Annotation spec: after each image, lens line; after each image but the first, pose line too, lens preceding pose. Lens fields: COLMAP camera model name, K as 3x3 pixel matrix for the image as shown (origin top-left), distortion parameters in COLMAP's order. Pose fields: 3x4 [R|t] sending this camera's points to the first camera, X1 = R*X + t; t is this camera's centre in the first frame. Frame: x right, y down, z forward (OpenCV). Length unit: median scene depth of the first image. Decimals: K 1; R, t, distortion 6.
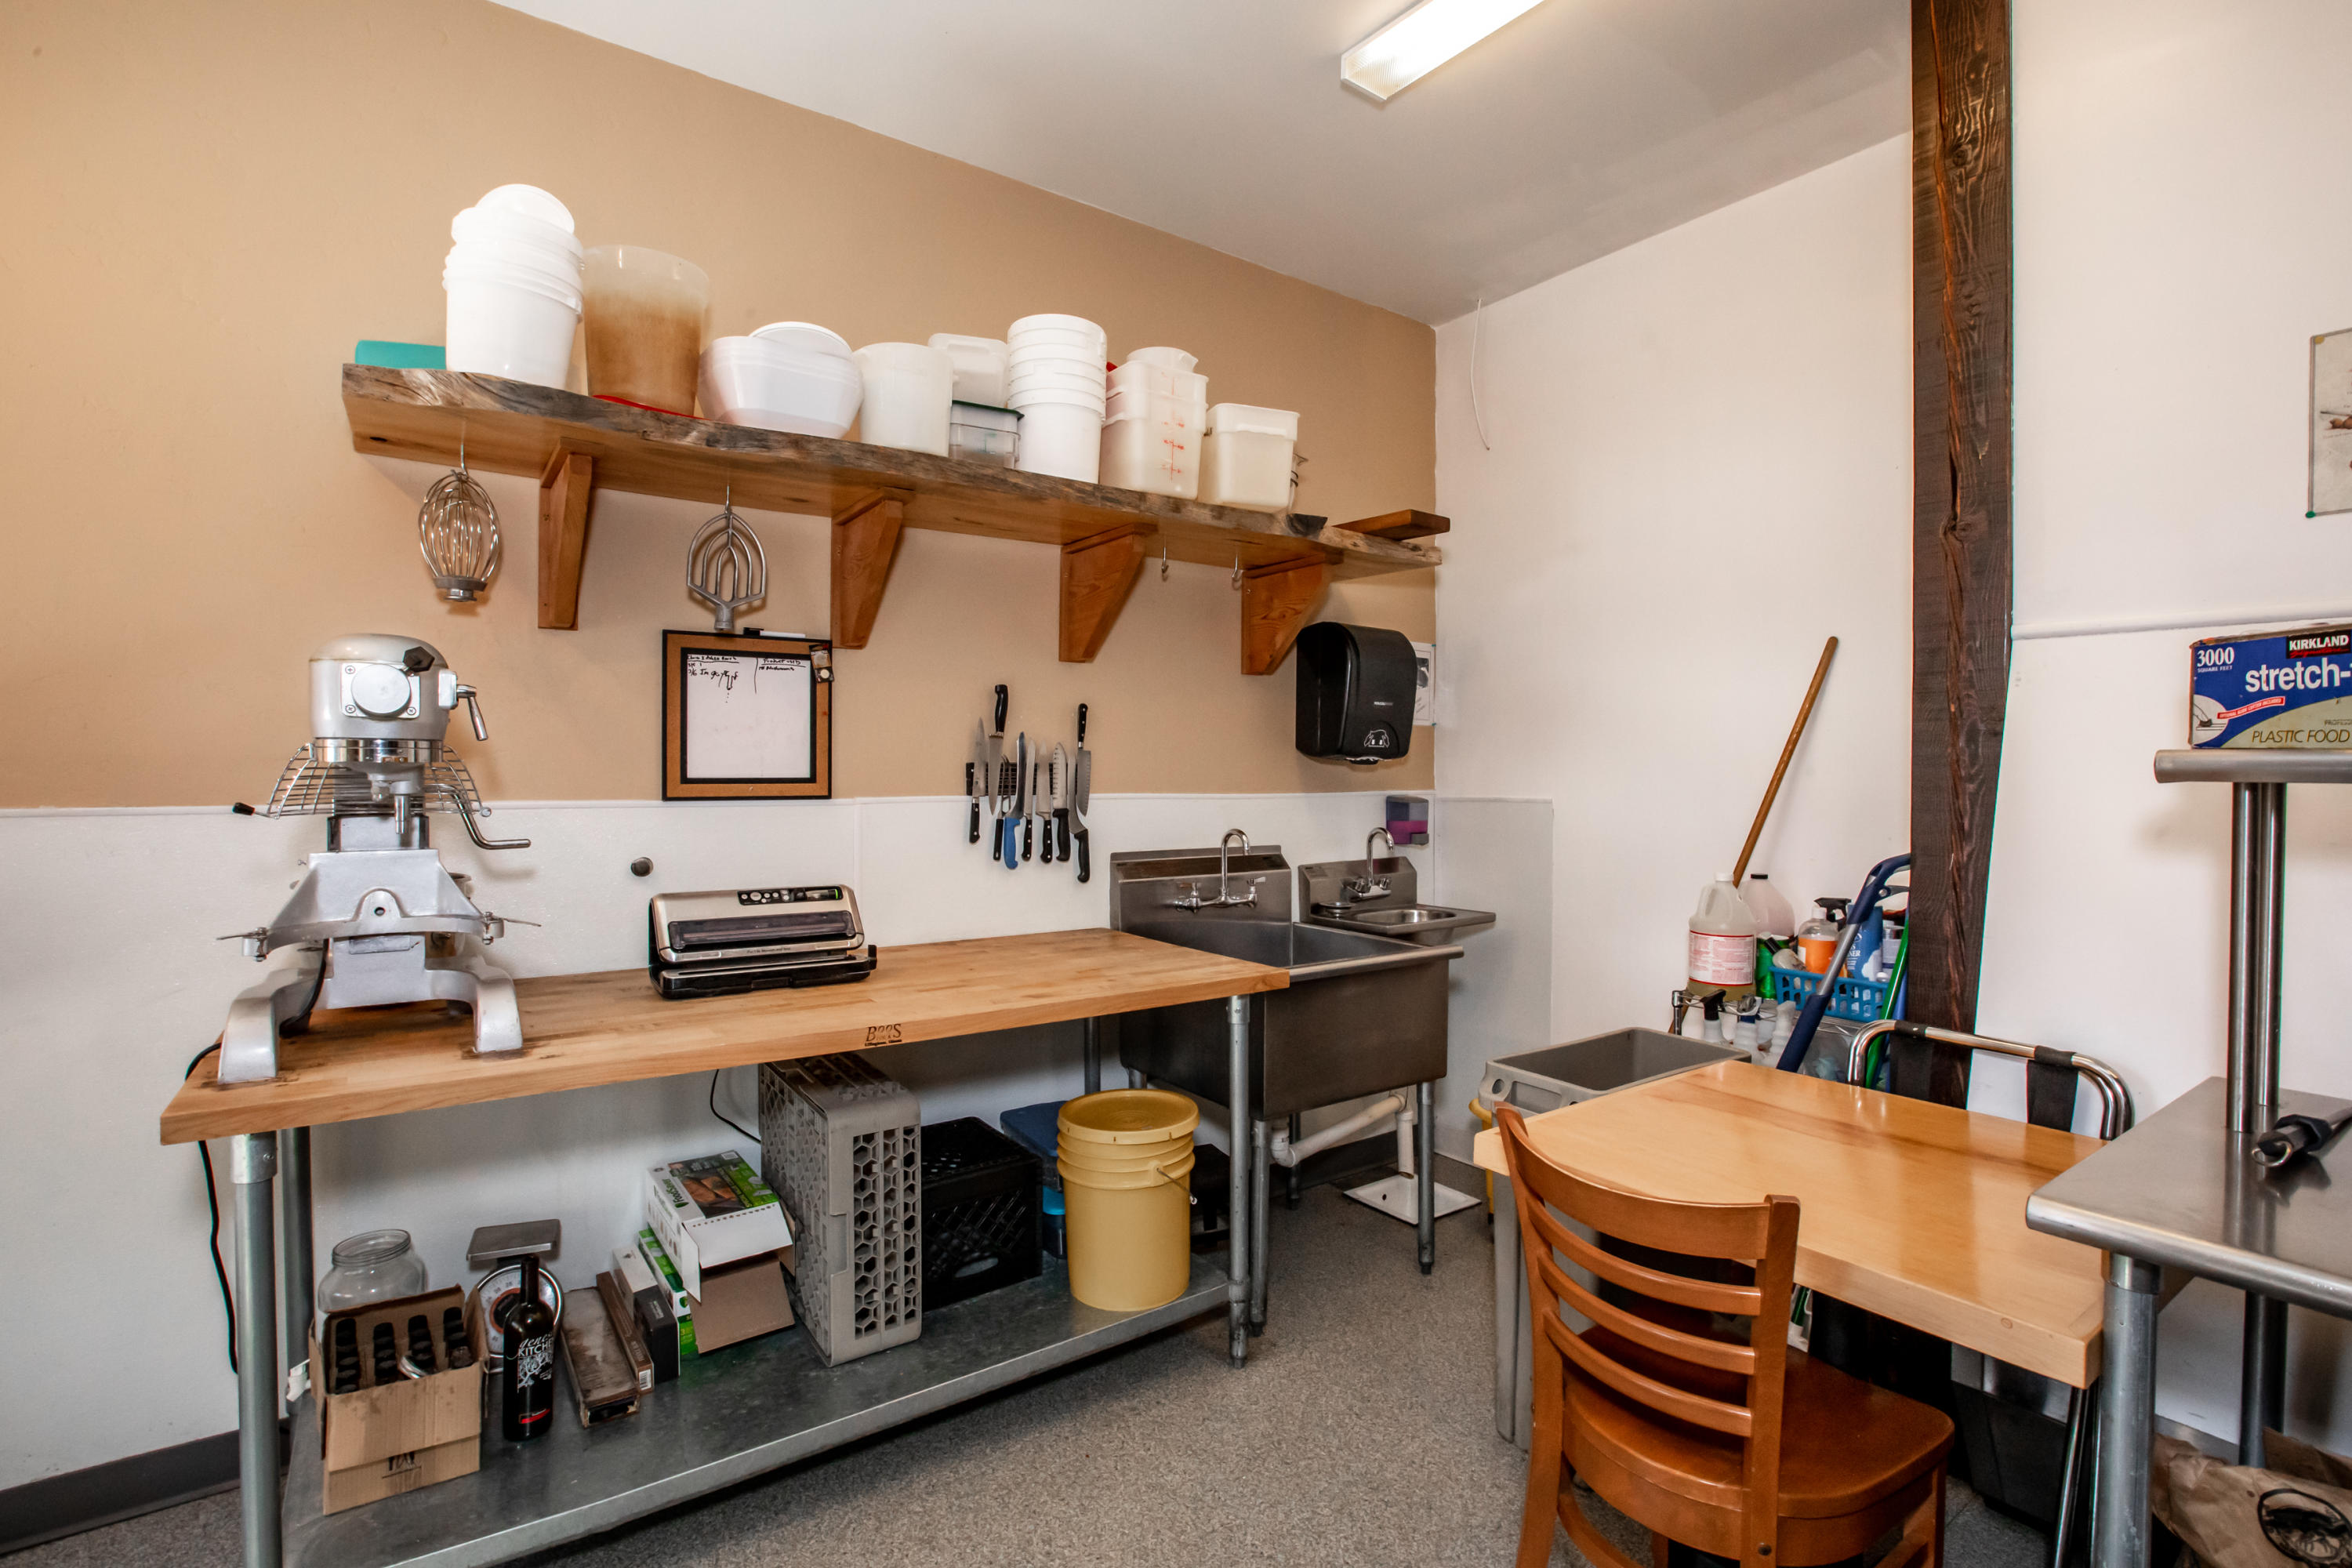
lens RADIAL K [[1081.2, 0, 1119.0], [0, 1081.2, 783.0], [0, 0, 1]] dist [-0.050256, 0.015818]
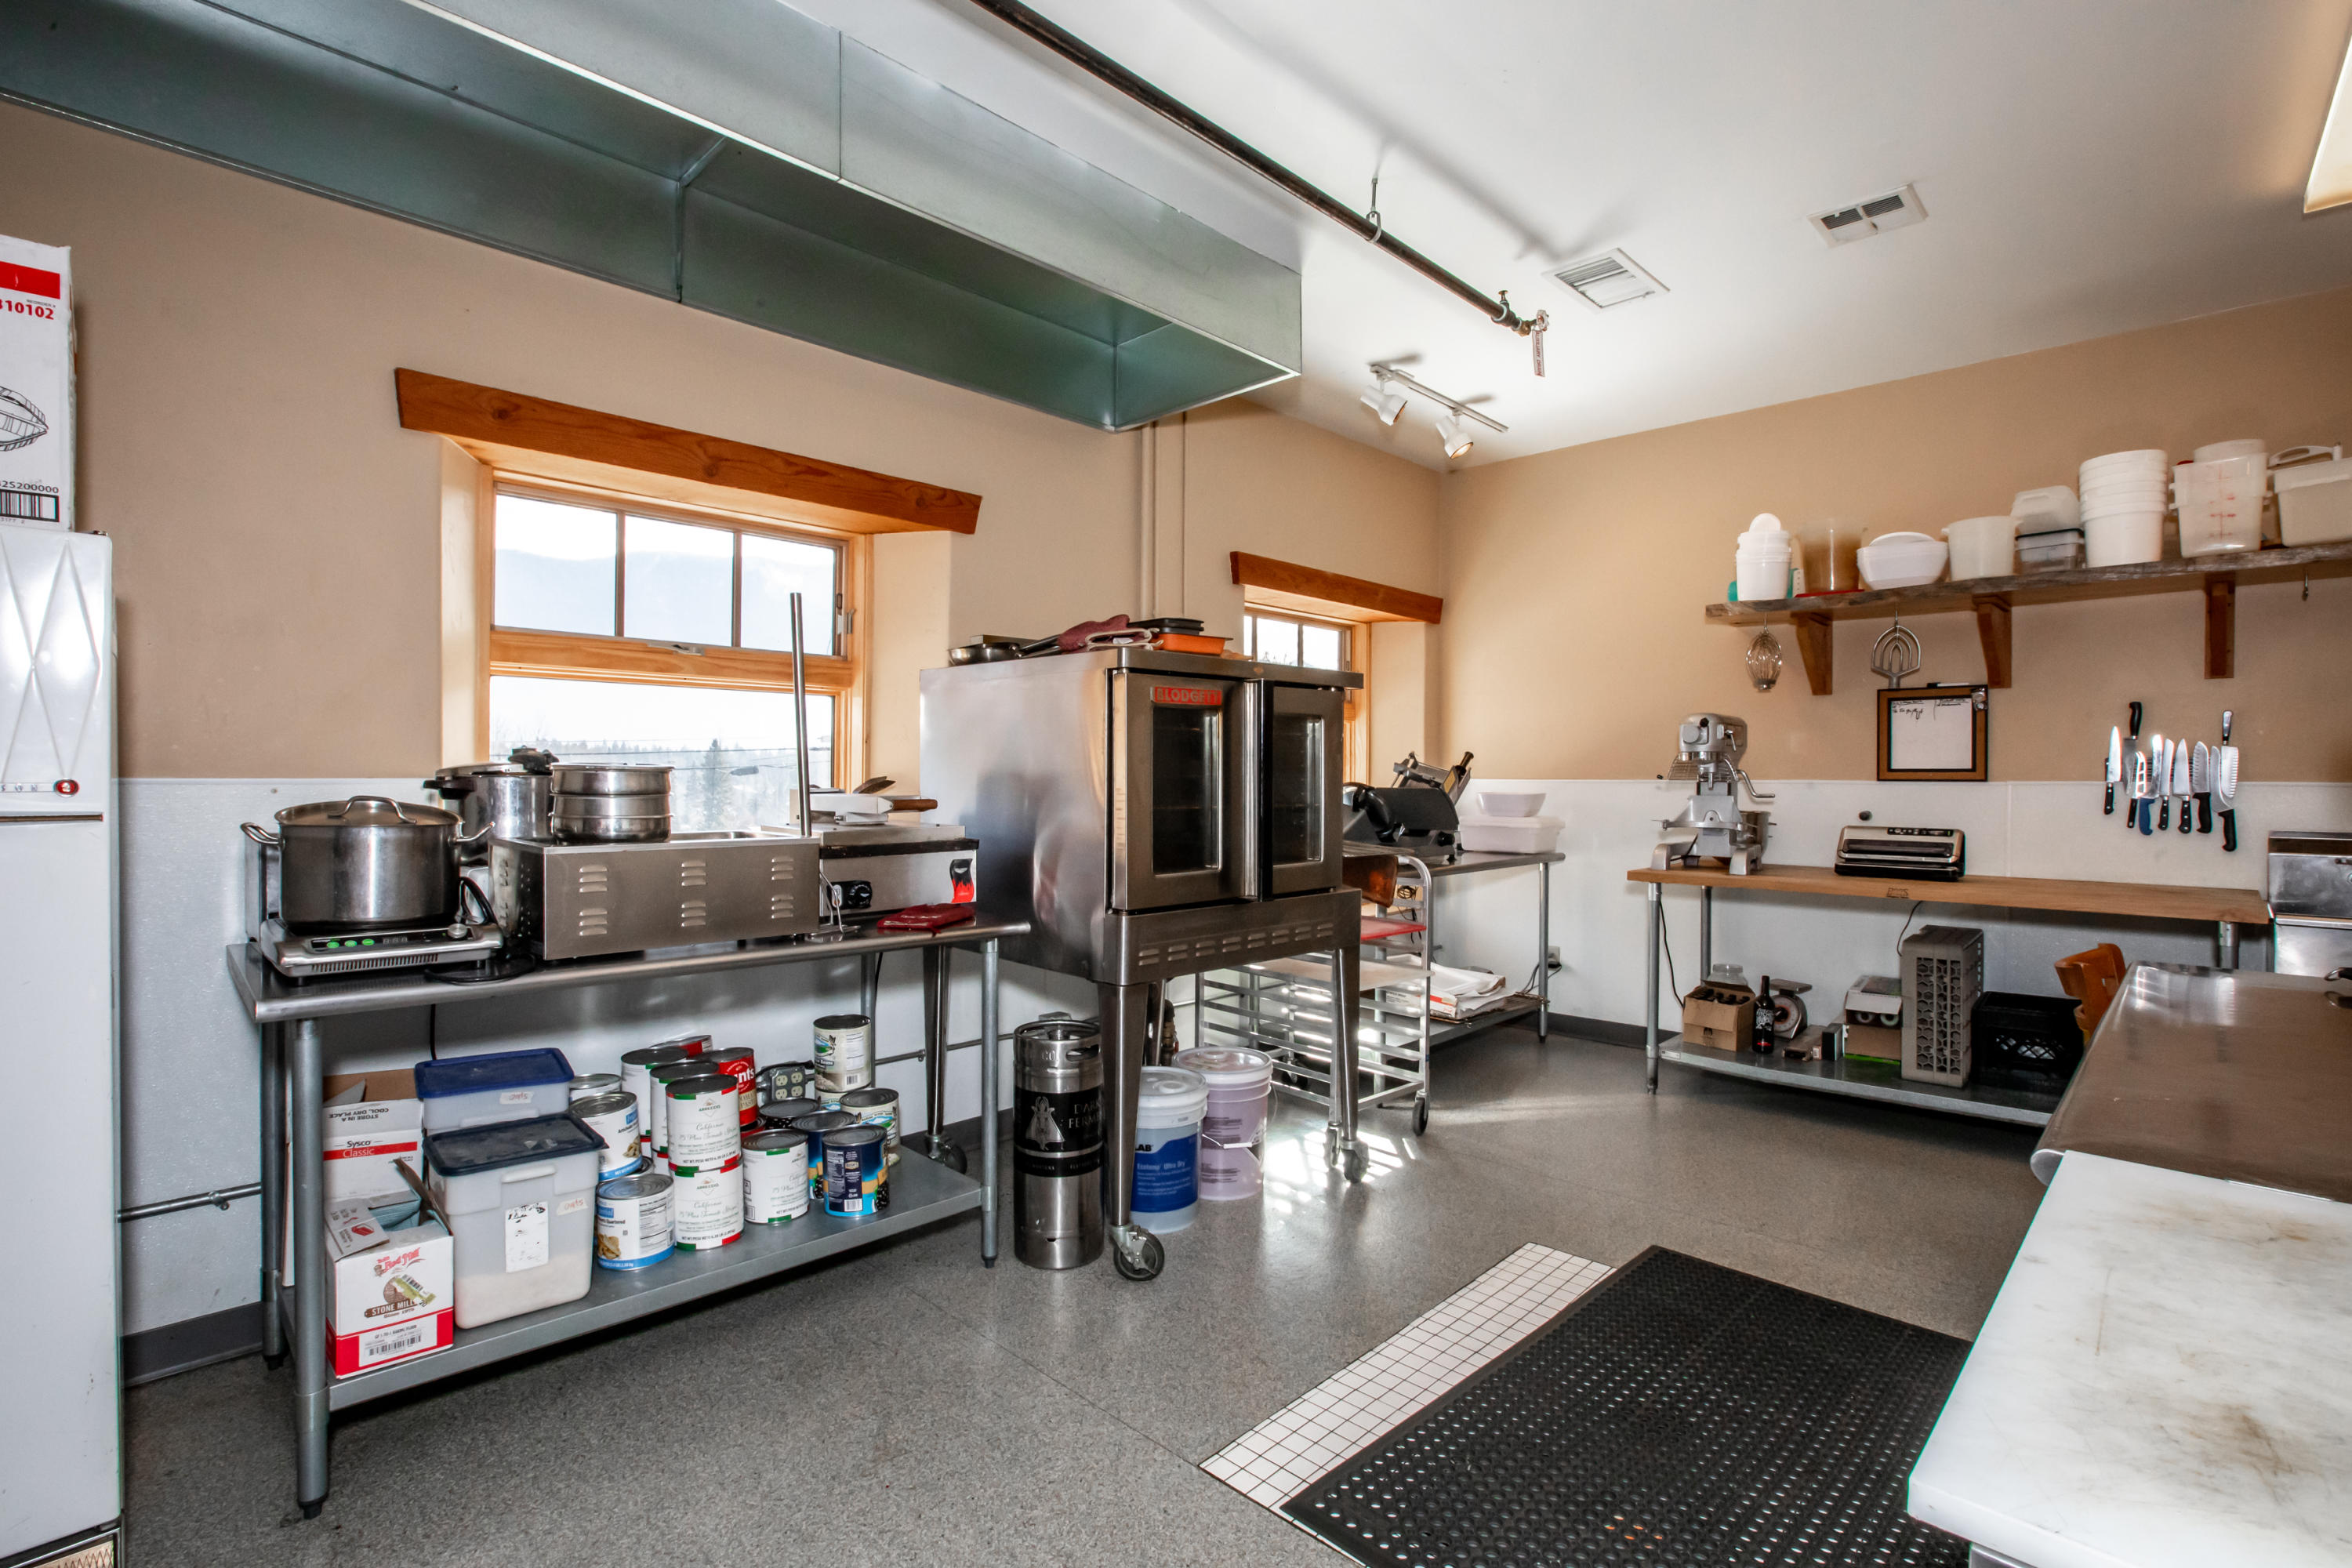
lens RADIAL K [[1081.2, 0, 1173.2], [0, 1081.2, 780.3], [0, 0, 1]] dist [-0.050256, 0.015818]
pose [[0.191396, -0.001120, -0.981512, 1.142286], [-0.017267, 0.999841, -0.004508, 0.044156], [0.981361, 0.017811, 0.191346, -0.552888]]
